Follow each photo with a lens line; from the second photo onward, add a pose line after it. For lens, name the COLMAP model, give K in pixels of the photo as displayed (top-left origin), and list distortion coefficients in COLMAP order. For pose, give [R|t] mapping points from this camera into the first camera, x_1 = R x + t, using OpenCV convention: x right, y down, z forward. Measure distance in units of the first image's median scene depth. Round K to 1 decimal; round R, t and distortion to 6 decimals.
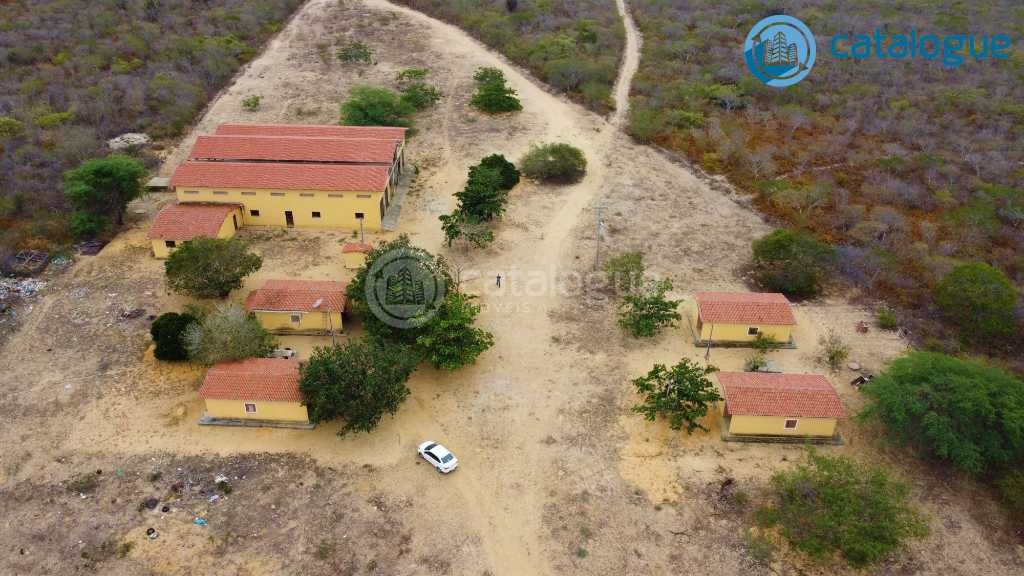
lens RADIAL K [[784.0, 0, 512.9], [0, 784.0, 291.7], [0, 0, 1]] dist [-0.000889, -0.000258]
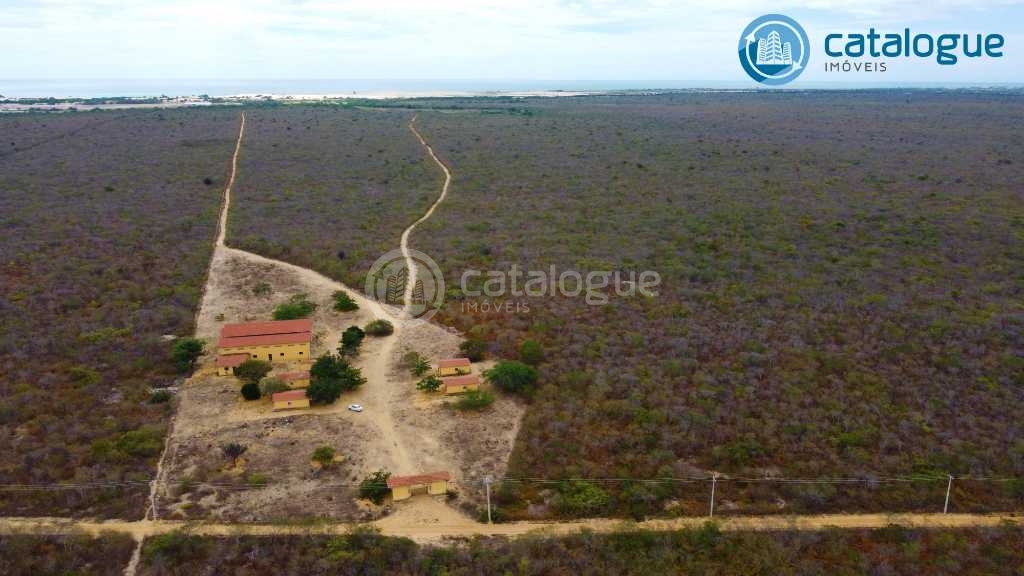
lens RADIAL K [[784.0, 0, 512.9], [0, 784.0, 289.6], [0, 0, 1]] dist [-0.000889, -0.000258]
pose [[0.965679, -0.077235, 0.247988, -0.138883], [0.140581, 0.958249, -0.248989, 0.379212], [-0.218404, 0.275306, 0.936219, -1.348720]]
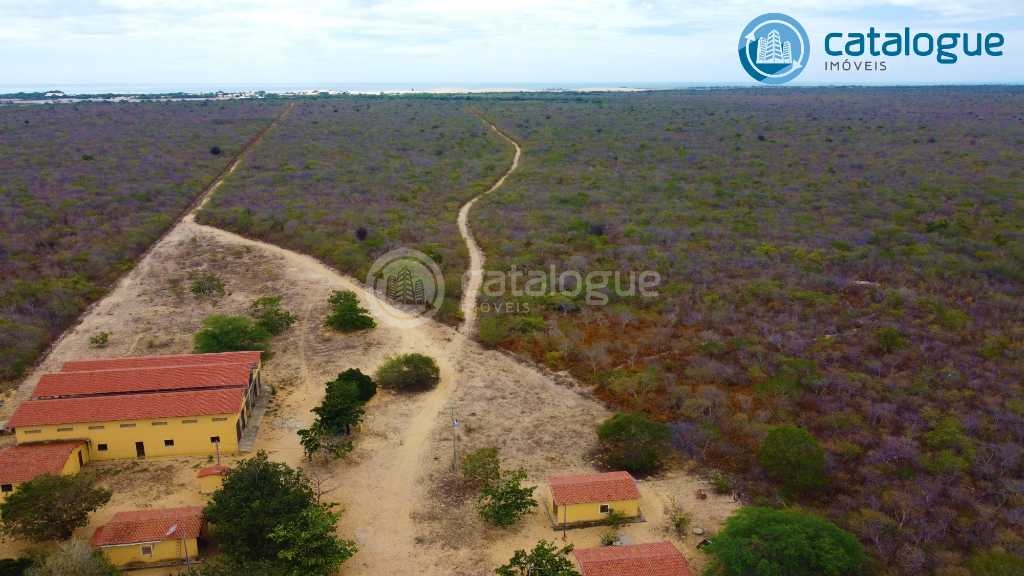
lens RADIAL K [[784.0, 0, 514.4], [0, 784.0, 286.9], [0, 0, 1]] dist [-0.000889, -0.000258]
pose [[0.981420, -0.063306, 0.181127, 0.008944], [0.110715, 0.957837, -0.265123, 0.022039], [-0.156706, 0.280251, 0.947049, -0.055267]]
